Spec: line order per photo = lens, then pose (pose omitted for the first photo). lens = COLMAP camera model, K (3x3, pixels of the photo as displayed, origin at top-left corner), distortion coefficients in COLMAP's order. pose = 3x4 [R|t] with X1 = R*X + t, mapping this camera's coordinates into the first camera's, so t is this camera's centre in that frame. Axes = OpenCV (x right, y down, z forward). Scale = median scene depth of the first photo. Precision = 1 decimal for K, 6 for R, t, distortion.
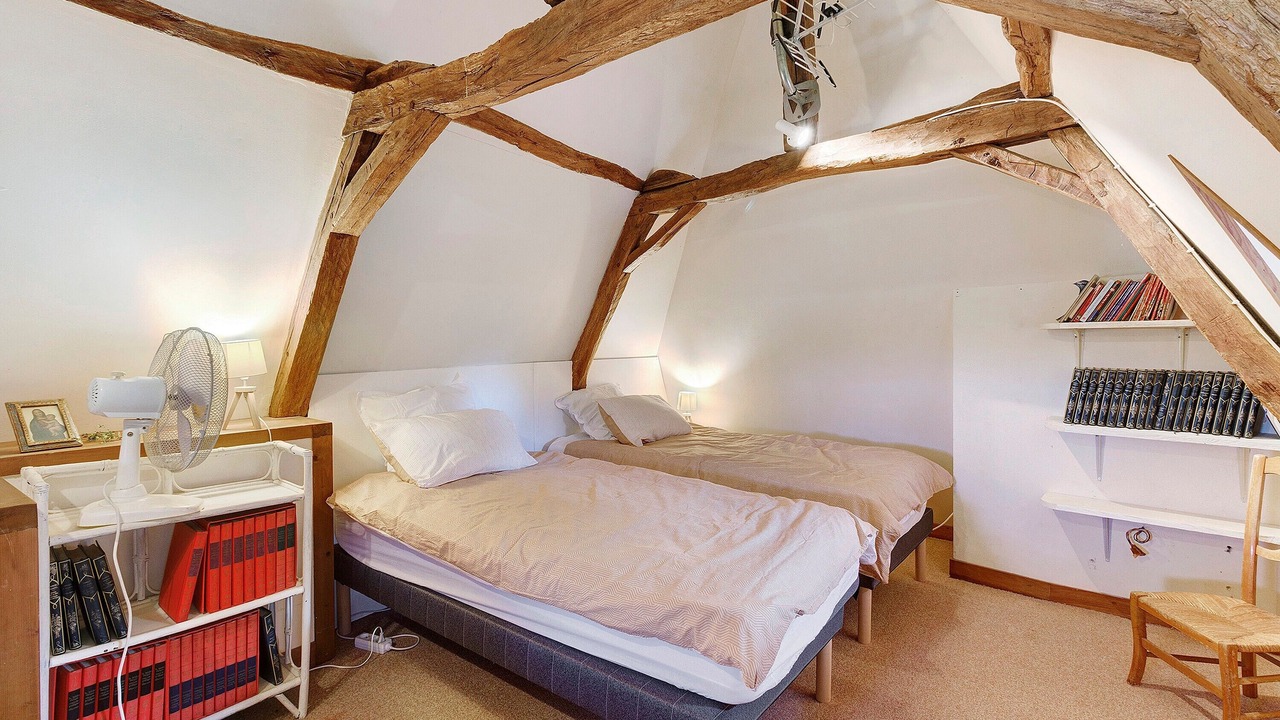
lens RADIAL K [[607.3, 0, 645.3], [0, 607.3, 349.7], [0, 0, 1]] dist [0.001090, -0.000098]
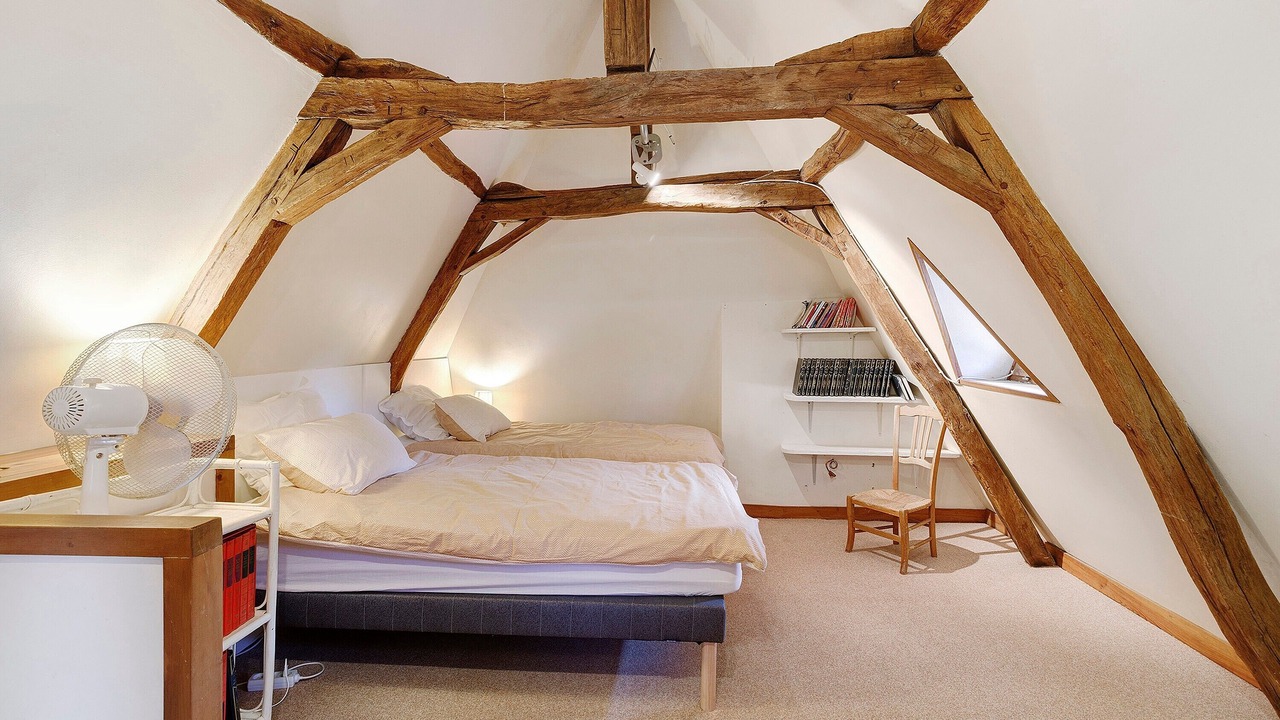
lens RADIAL K [[599.7, 0, 668.4], [0, 599.7, 352.2], [0, 0, 1]] dist [-0.001928, -0.000291]
pose [[0.827897, -0.011612, 0.560760, -0.413856], [0.011614, 0.999926, 0.003559, 0.005237], [-0.560760, 0.003567, 0.827971, -0.047589]]
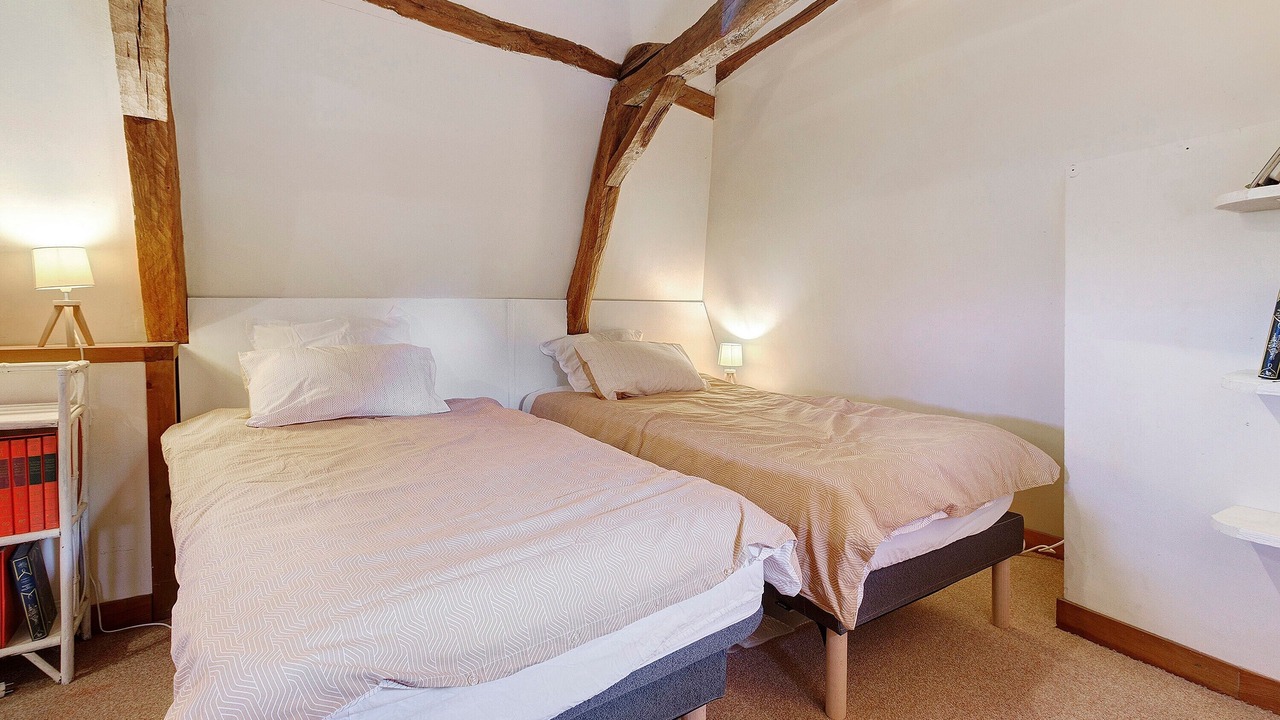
lens RADIAL K [[605.3, 0, 635.9], [0, 605.3, 328.0], [0, 0, 1]] dist [0.000147, -0.000023]
pose [[0.952246, 0.004800, -0.305293, 0.327497], [-0.002969, 0.999975, 0.006462, 0.074616], [0.305316, -0.005247, 0.952237, 0.323911]]
